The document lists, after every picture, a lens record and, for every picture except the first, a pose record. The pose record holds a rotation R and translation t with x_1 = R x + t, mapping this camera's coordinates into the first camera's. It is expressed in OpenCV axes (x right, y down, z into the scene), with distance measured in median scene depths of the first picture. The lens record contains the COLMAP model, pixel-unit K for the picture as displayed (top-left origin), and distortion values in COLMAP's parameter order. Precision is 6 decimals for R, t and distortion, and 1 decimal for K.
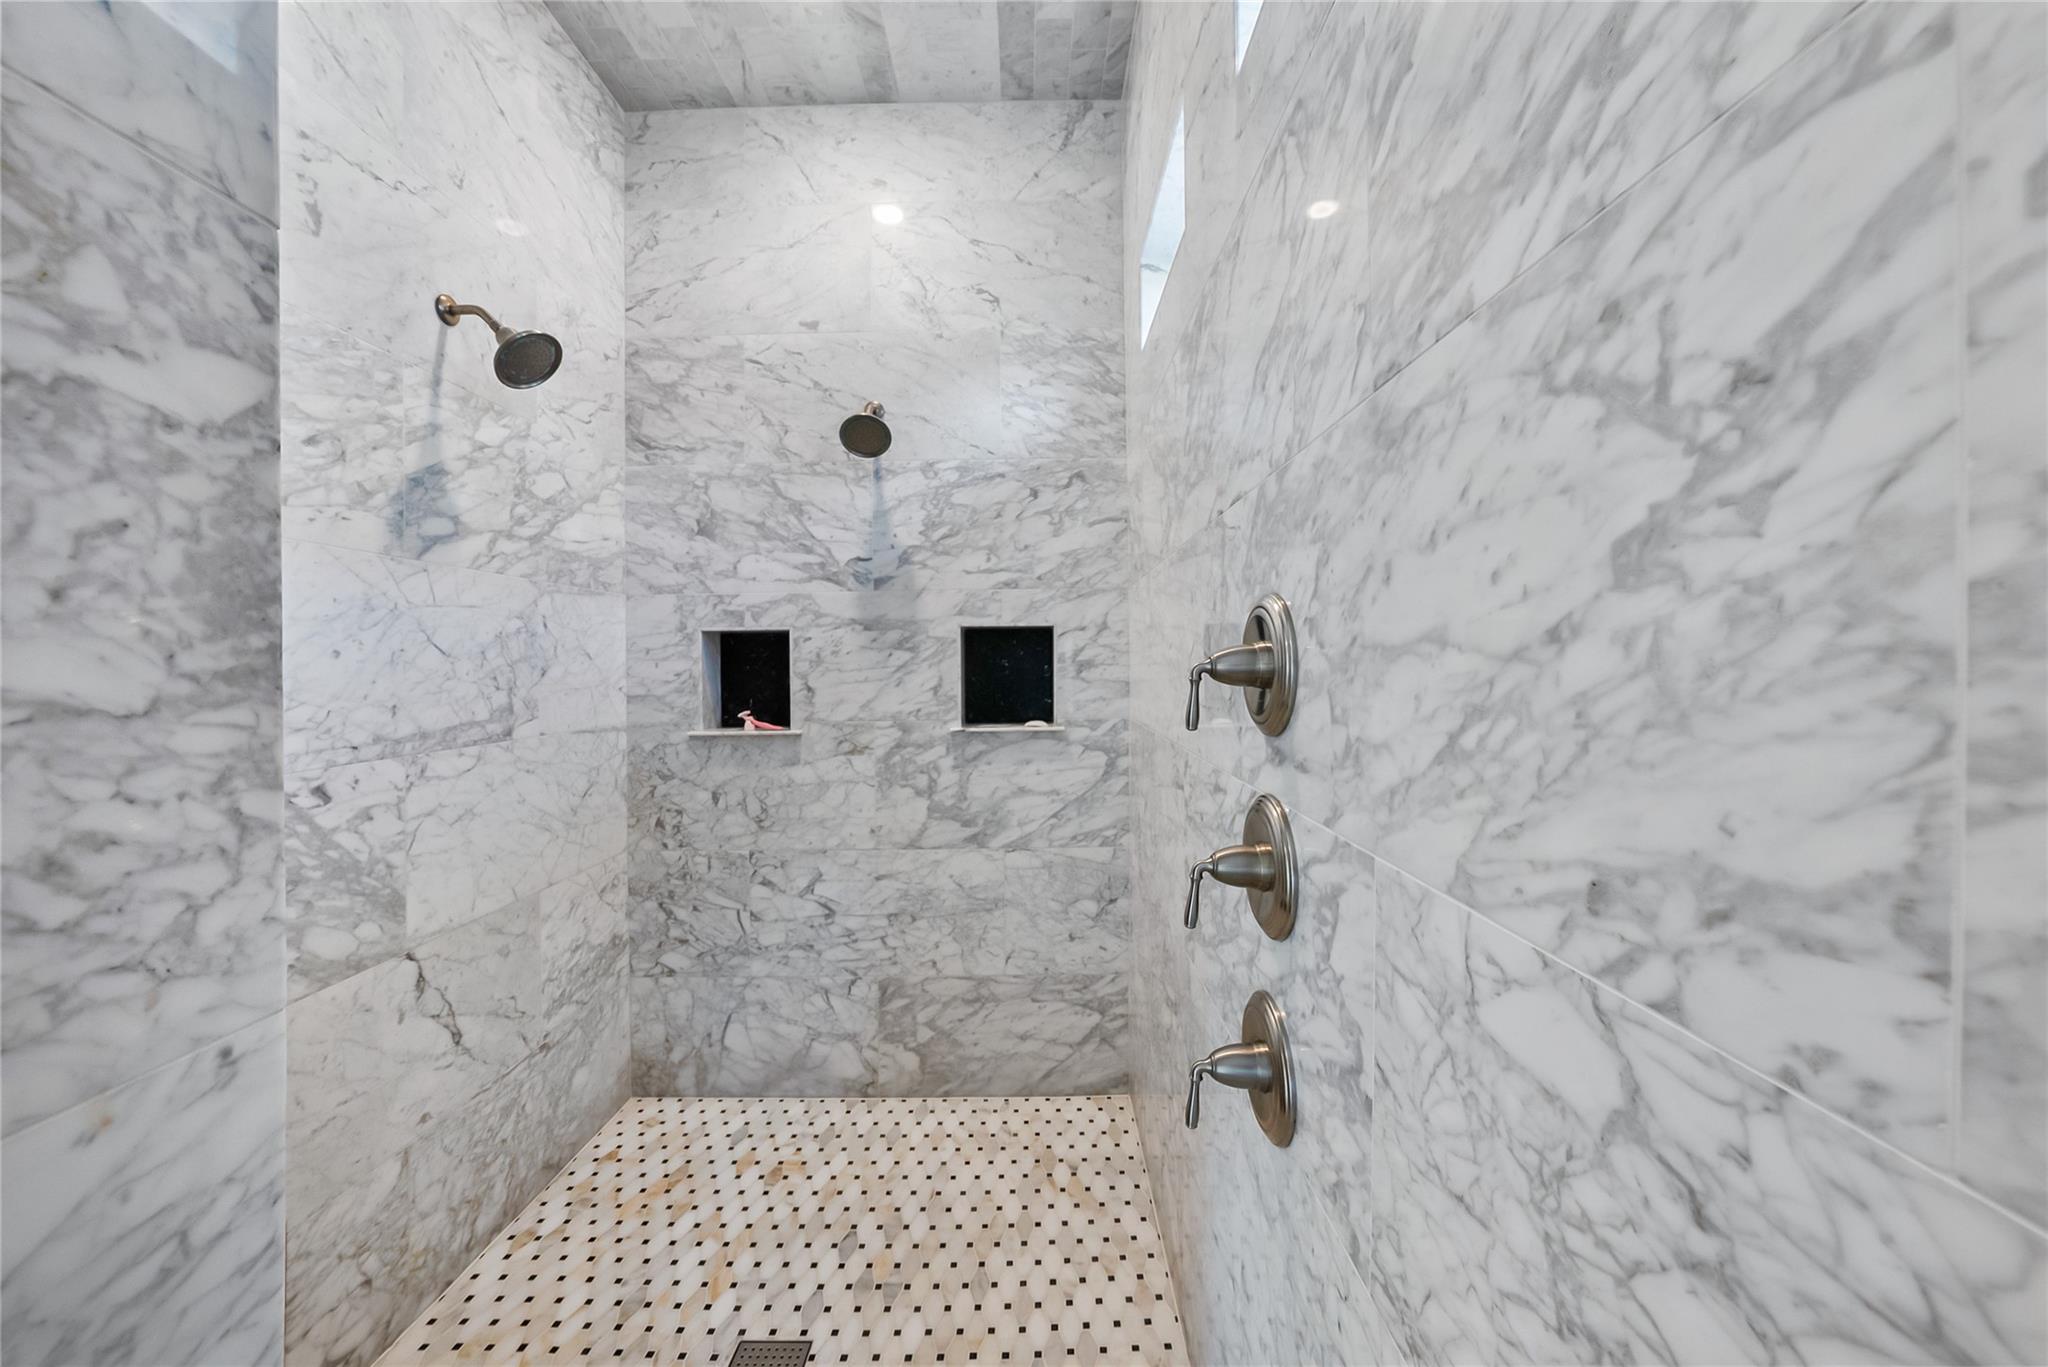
lens RADIAL K [[732.5, 0, 1025.4], [0, 732.5, 677.6], [0, 0, 1]] dist [-0.001457, 0.000022]
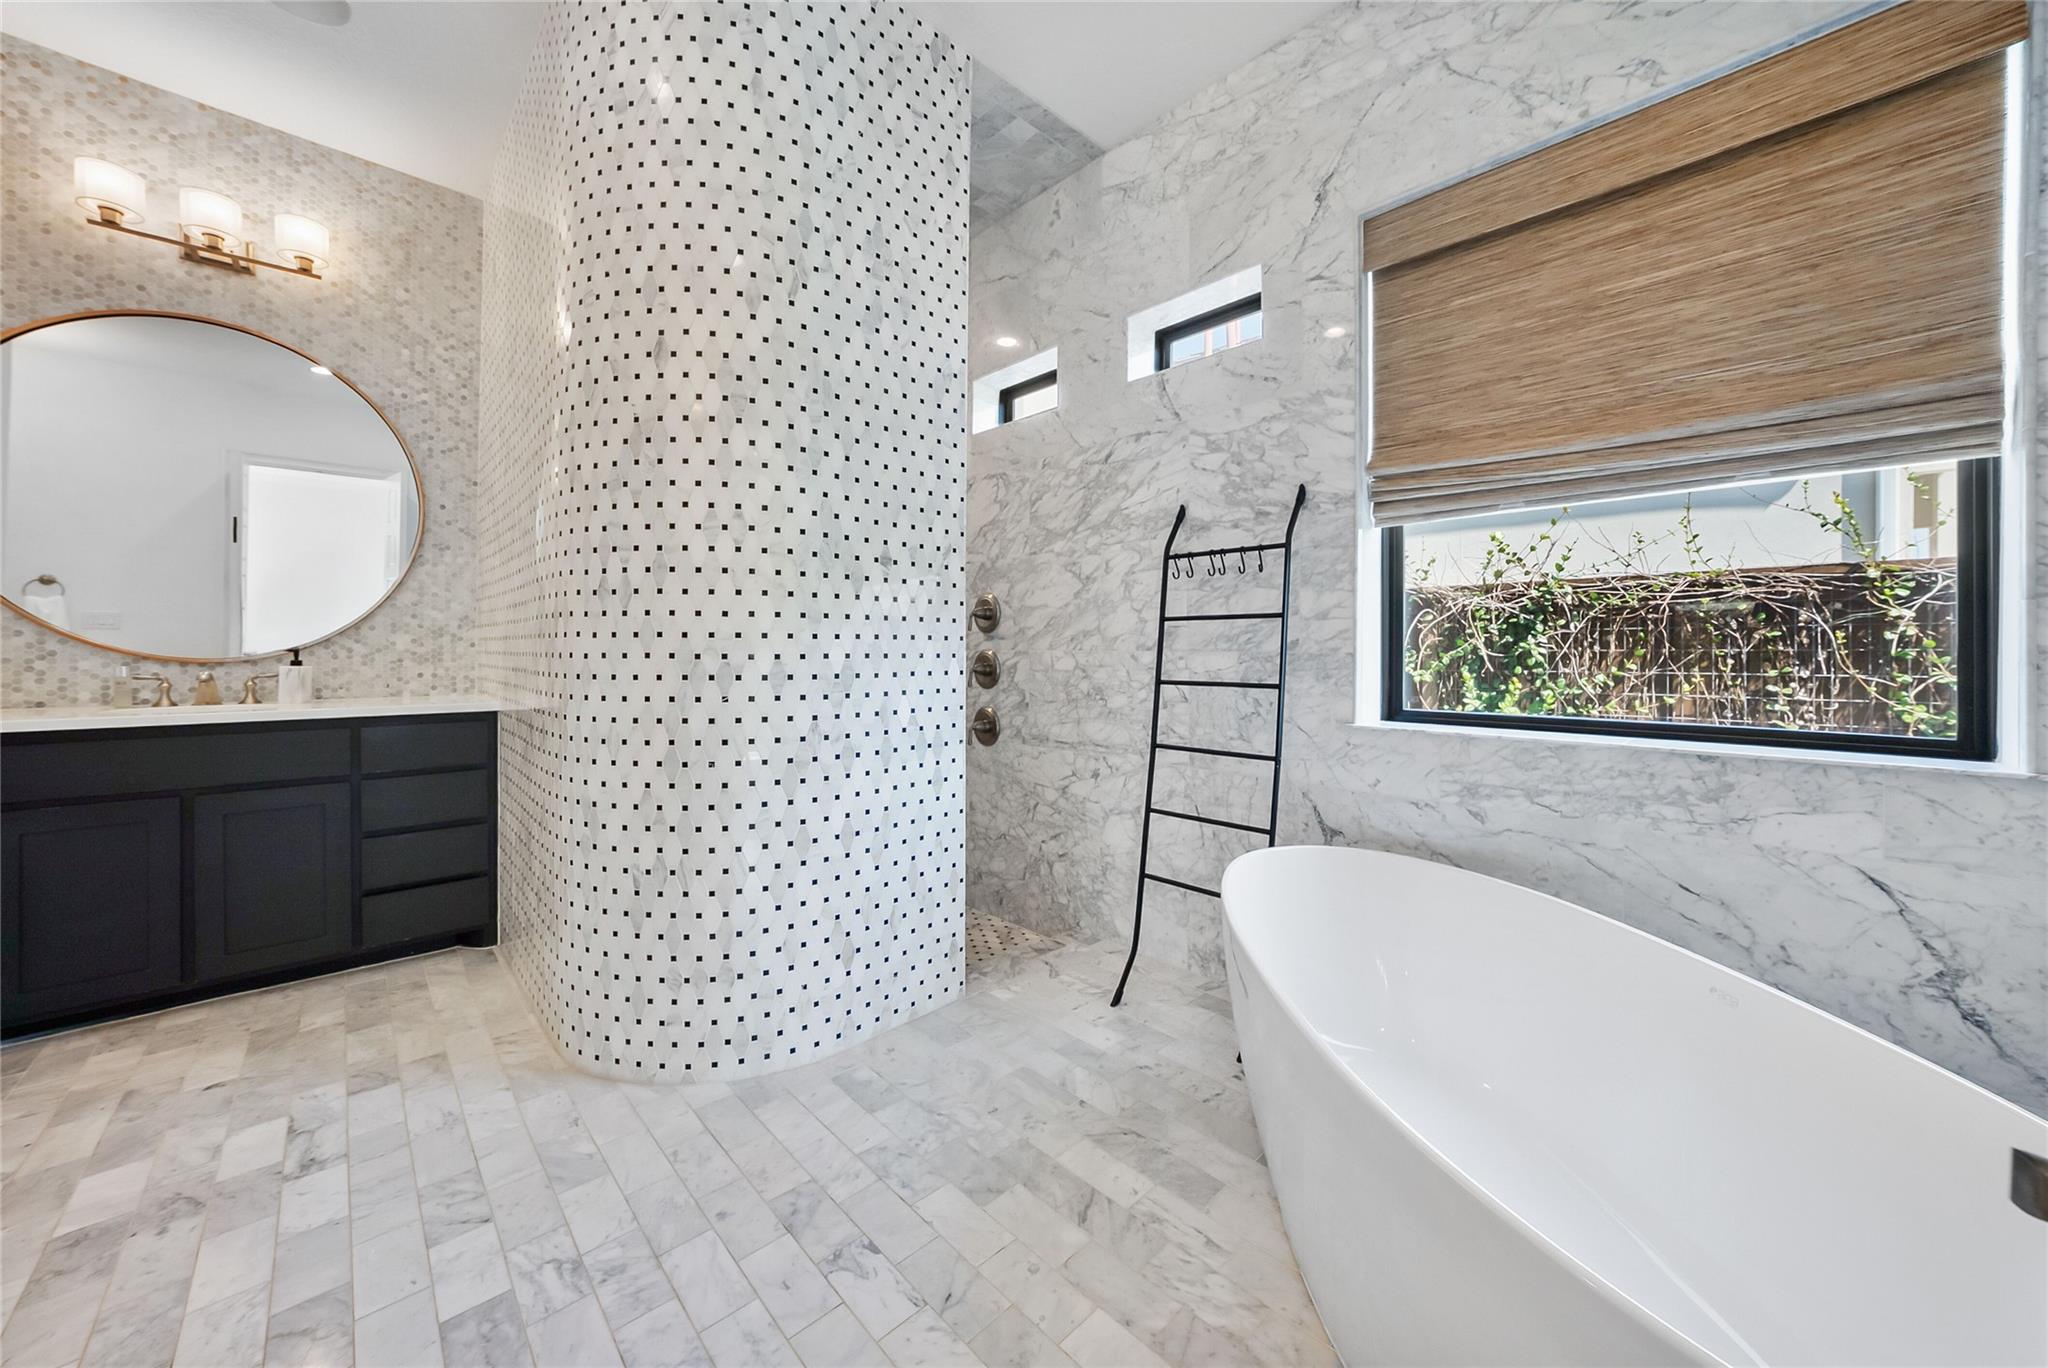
lens RADIAL K [[732.5, 0, 1024.7], [0, 732.5, 666.3], [0, 0, 1]] dist [-0.001457, 0.000022]
pose [[0.723630, -0.007803, 0.690144, -4.405278], [0.006483, 0.999969, 0.004508, 0.496066], [-0.690158, 0.001212, 0.723658, -3.797157]]
